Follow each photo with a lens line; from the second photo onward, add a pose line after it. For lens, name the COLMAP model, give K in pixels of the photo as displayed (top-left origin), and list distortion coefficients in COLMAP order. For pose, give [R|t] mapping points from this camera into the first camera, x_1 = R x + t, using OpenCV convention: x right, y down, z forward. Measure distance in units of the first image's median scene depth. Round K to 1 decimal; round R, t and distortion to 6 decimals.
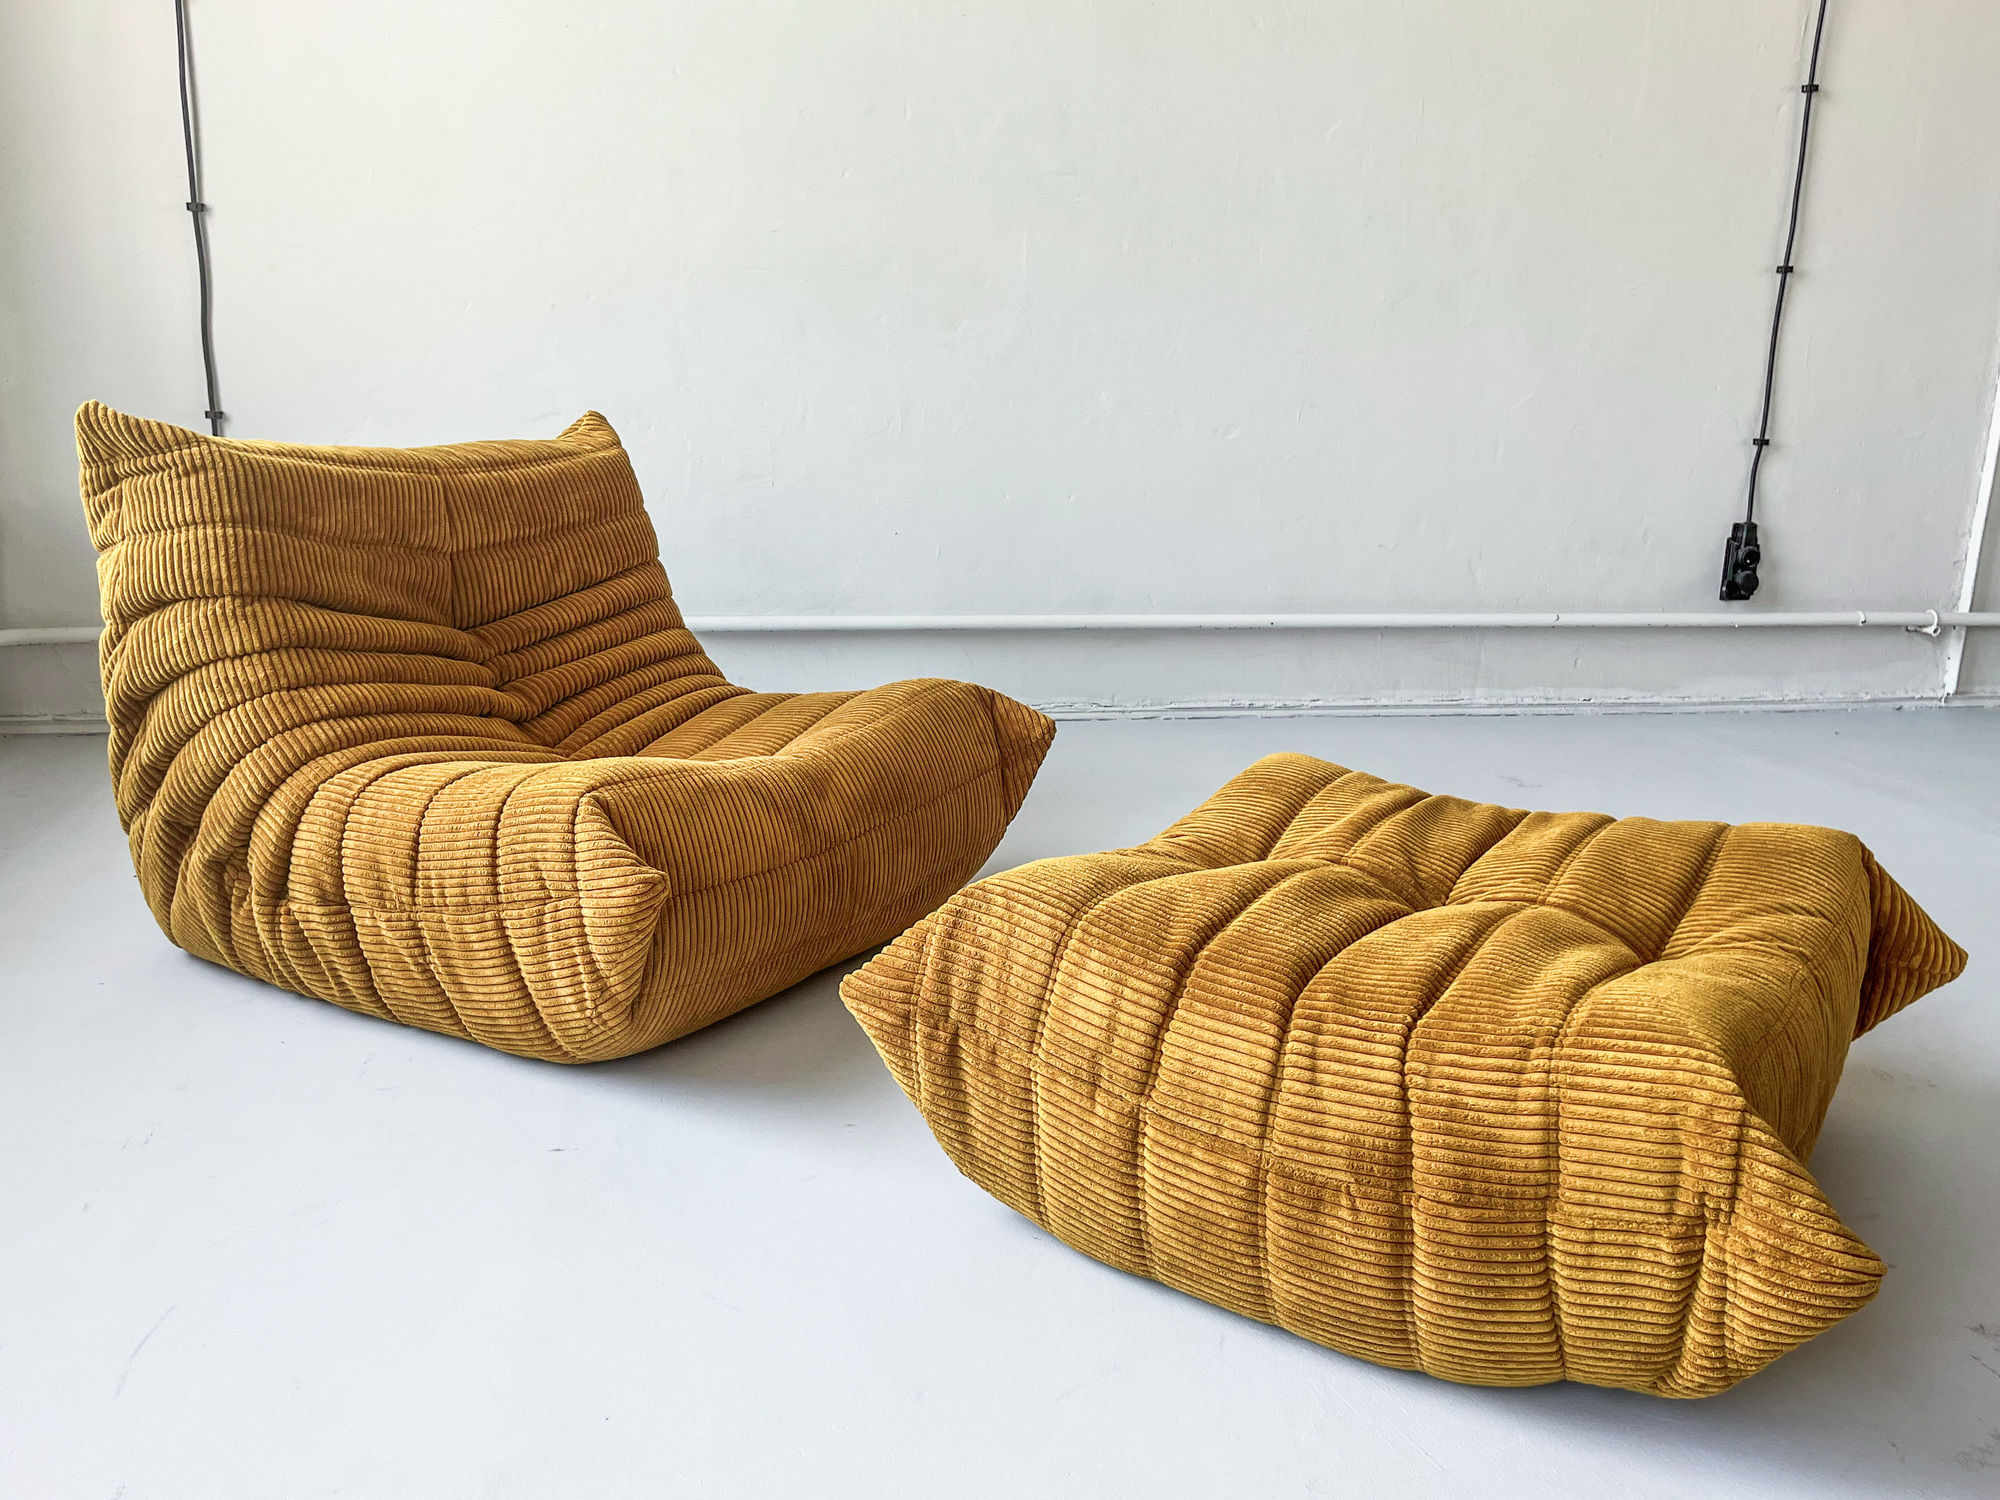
lens RADIAL K [[1510.7, 0, 994.8], [0, 1510.7, 747.9], [0, 0, 1]] dist [-0.016695, 0.011422]
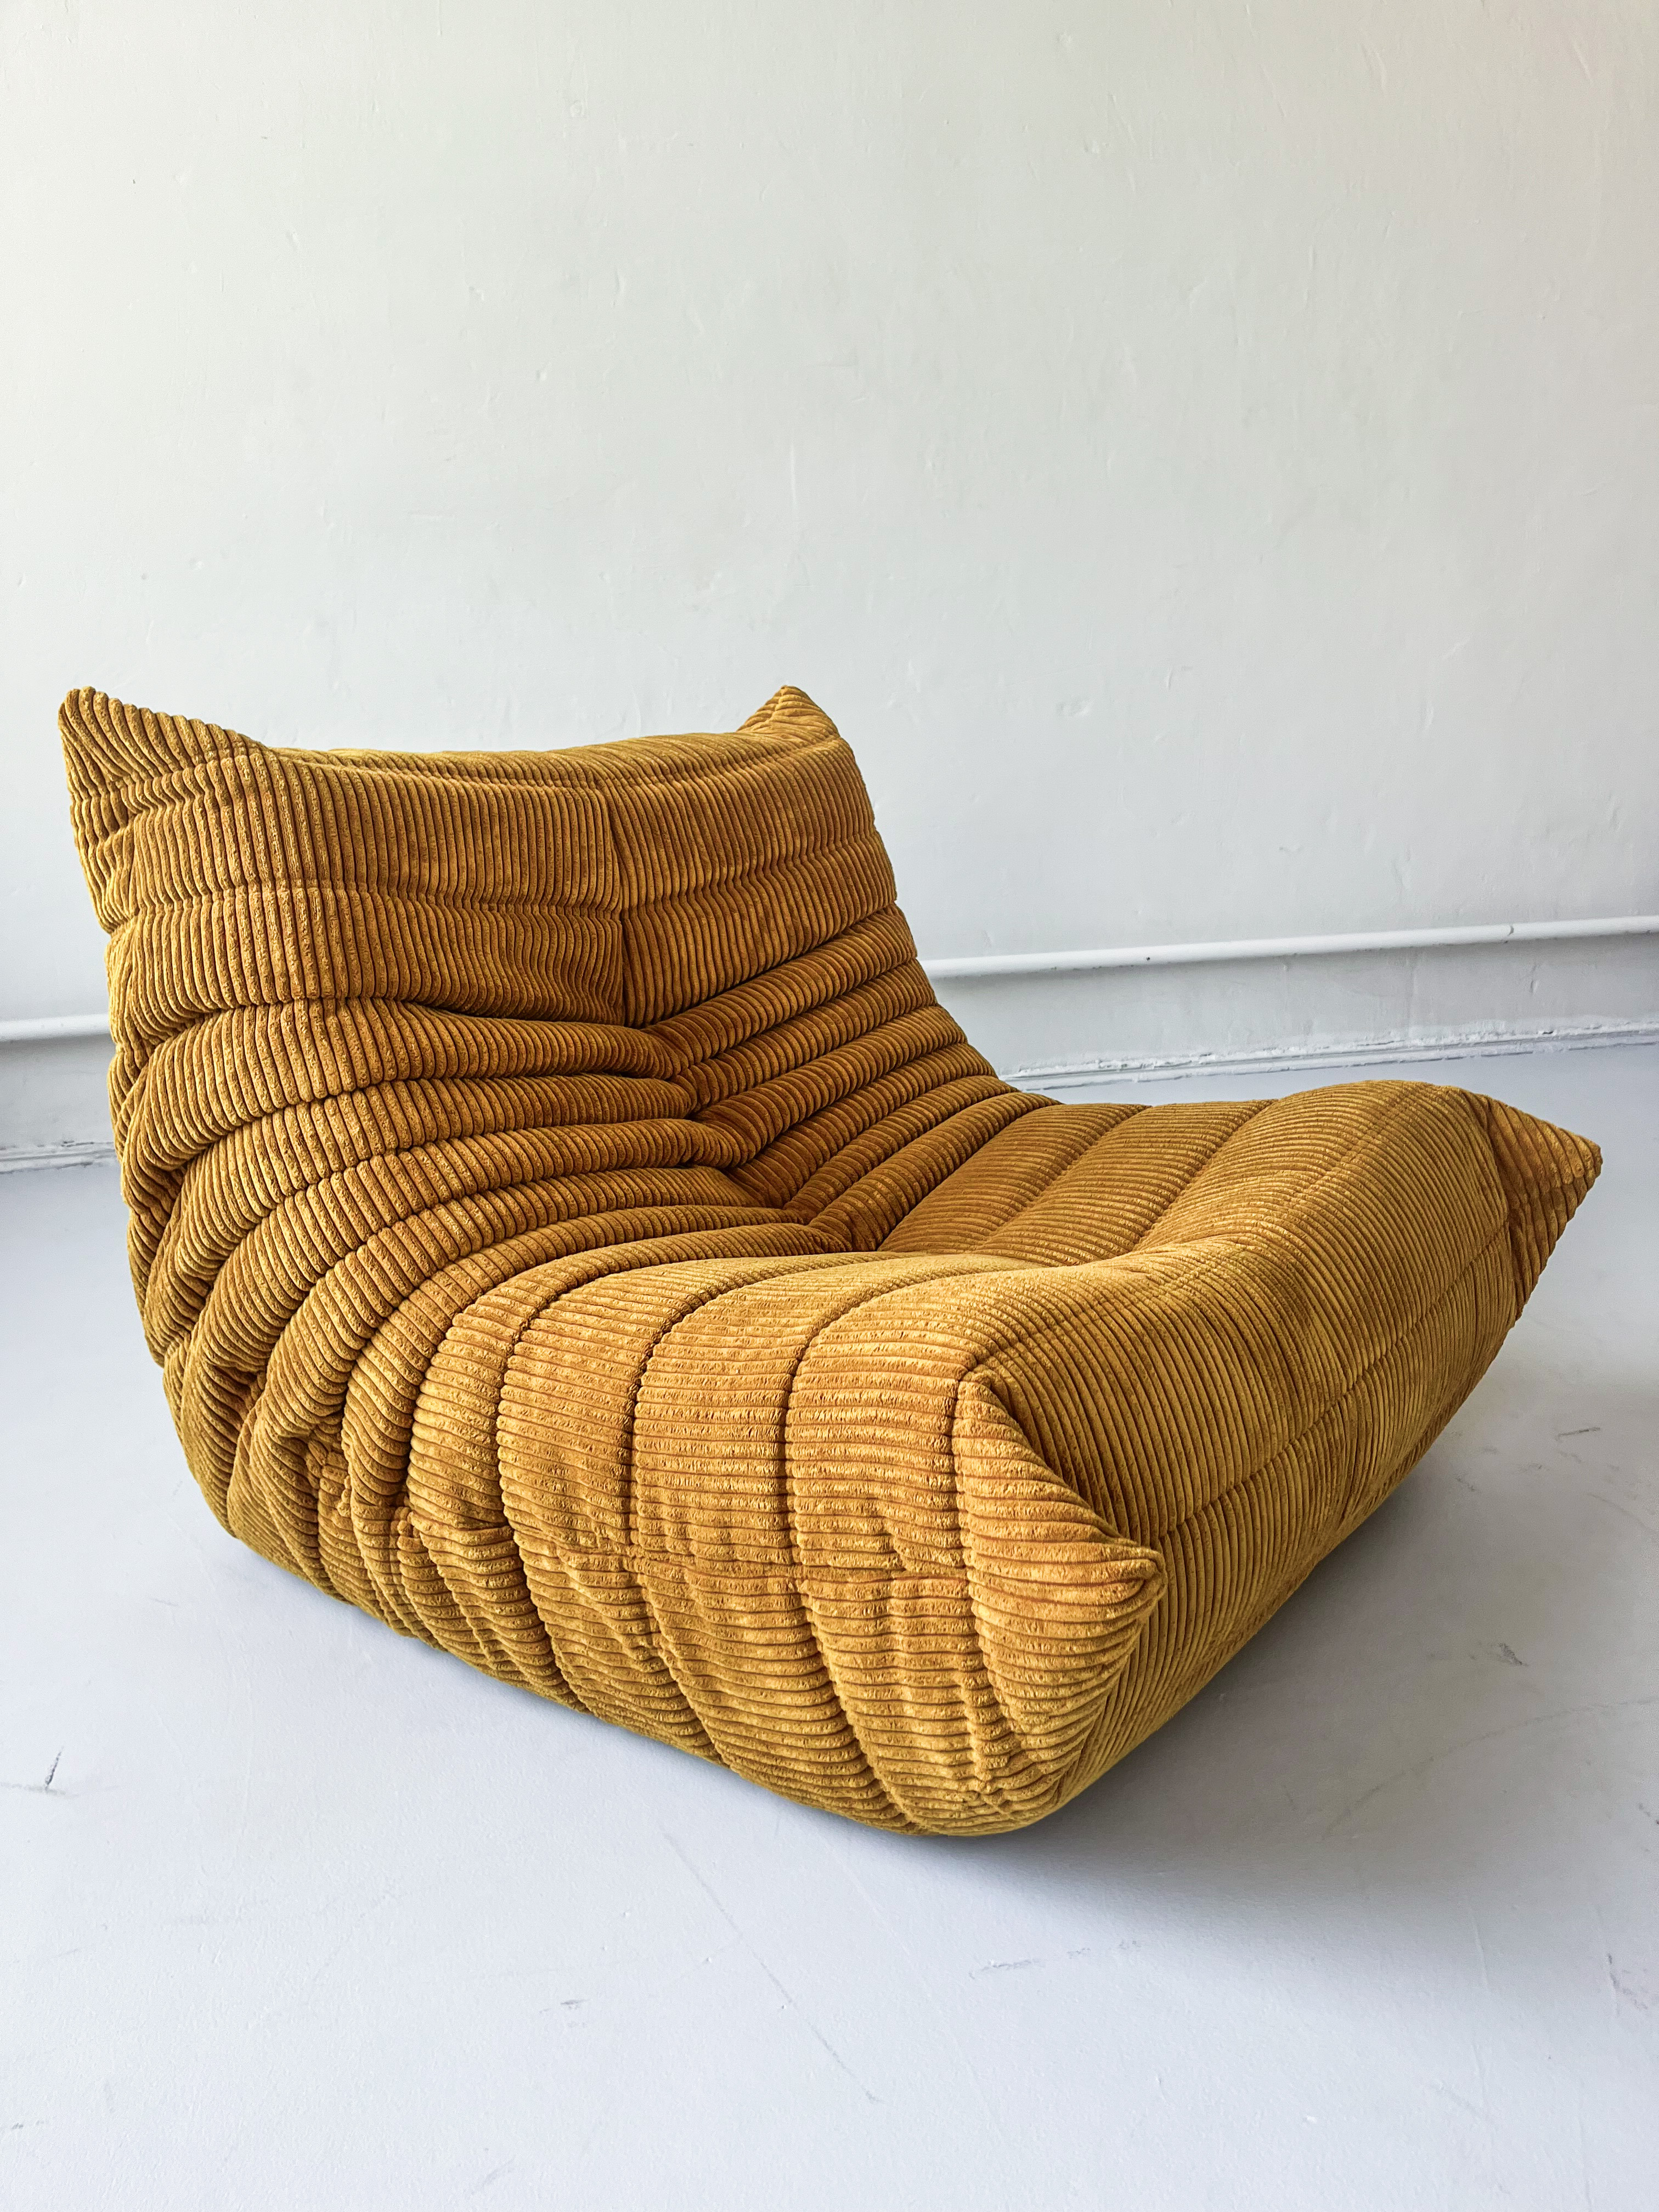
lens RADIAL K [[1670.9, 0, 837.4], [0, 1670.9, 1103.4], [0, 0, 1]] dist [-0.016695, 0.011422]
pose [[0.988013, -0.025500, -0.152253, -0.194684], [0.026515, 0.999638, 0.004640, -0.056951], [0.152079, -0.008621, 0.988331, 0.370070]]
